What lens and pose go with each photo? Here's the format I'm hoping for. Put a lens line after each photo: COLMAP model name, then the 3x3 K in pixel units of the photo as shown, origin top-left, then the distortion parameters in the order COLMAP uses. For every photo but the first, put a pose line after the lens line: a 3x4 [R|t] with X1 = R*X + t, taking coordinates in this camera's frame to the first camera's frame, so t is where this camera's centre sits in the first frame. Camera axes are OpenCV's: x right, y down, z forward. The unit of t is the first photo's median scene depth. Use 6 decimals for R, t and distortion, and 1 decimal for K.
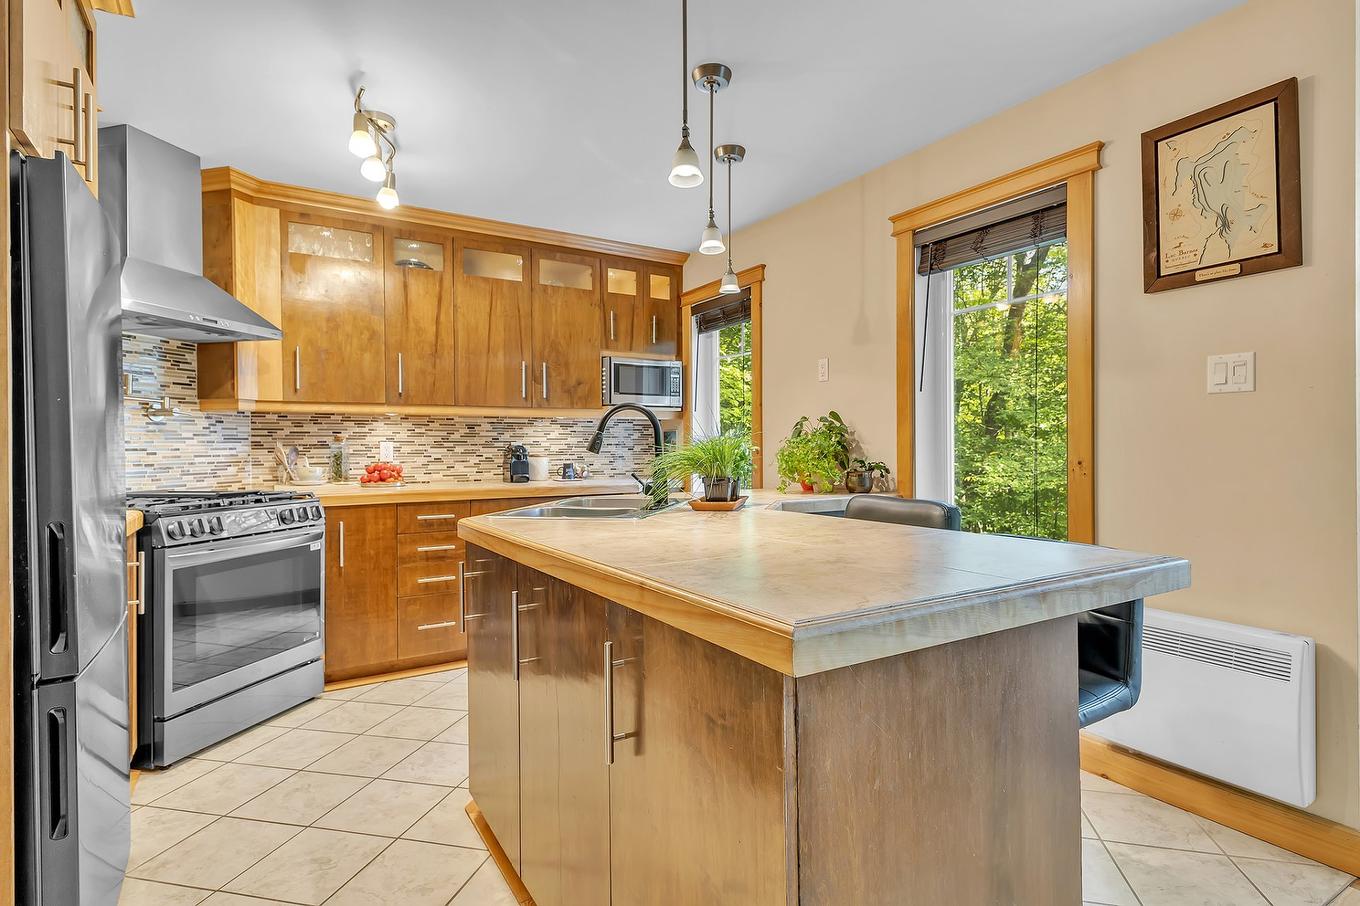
lens RADIAL K [[682.3, 0, 680.0], [0, 682.3, 453.0], [0, 0, 1]] dist [0.000011, -0.000010]
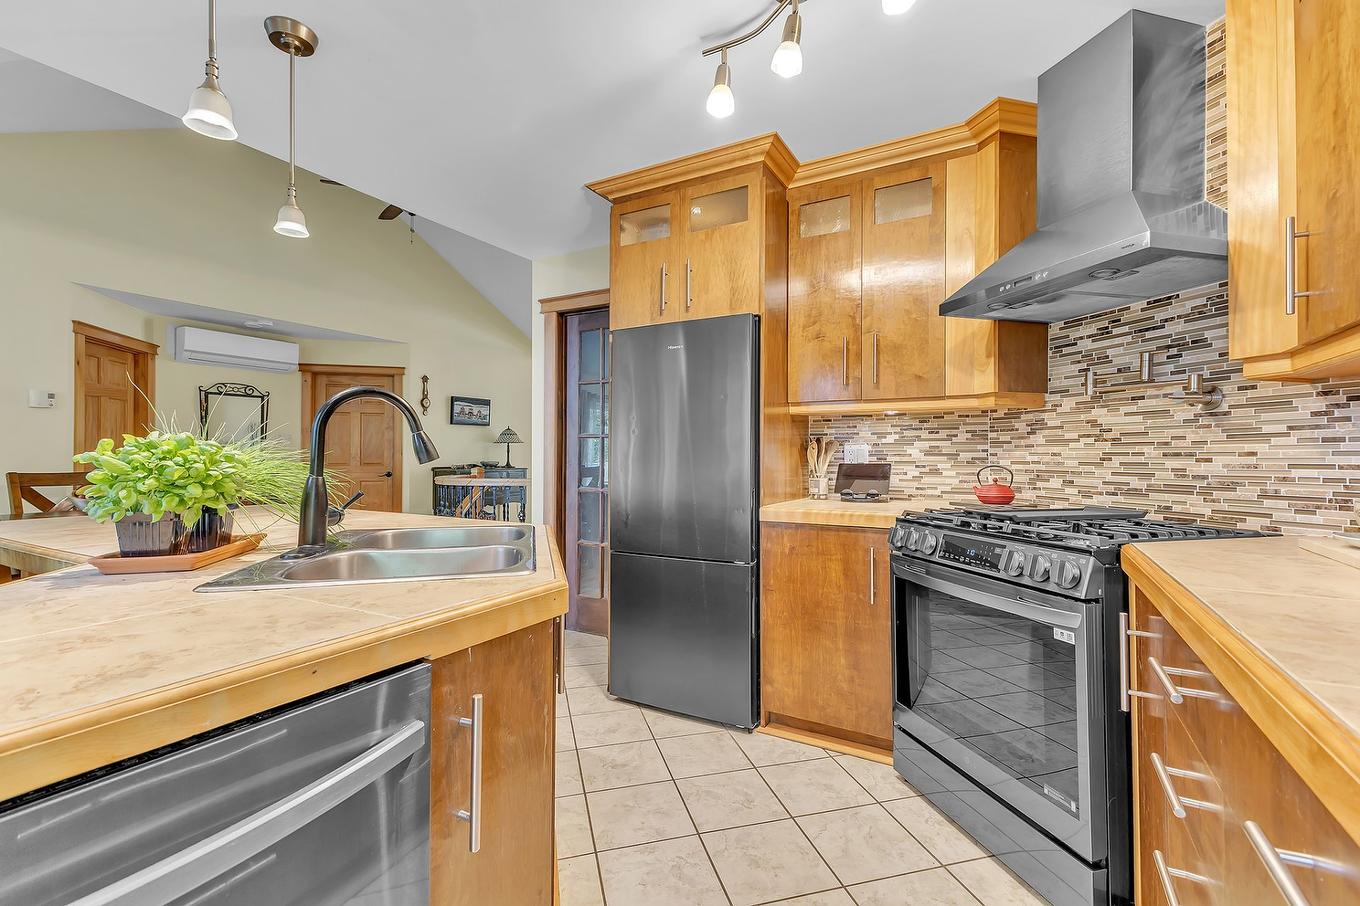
lens RADIAL K [[593.0, 0, 680.0], [0, 593.0, 453.0], [0, 0, 1]] dist [0.000384, 0.000073]
pose [[-0.877971, 0.004252, -0.478695, -0.048119], [0.000143, 0.999963, 0.008620, -0.010539], [0.478714, 0.007499, -0.877939, 1.220197]]
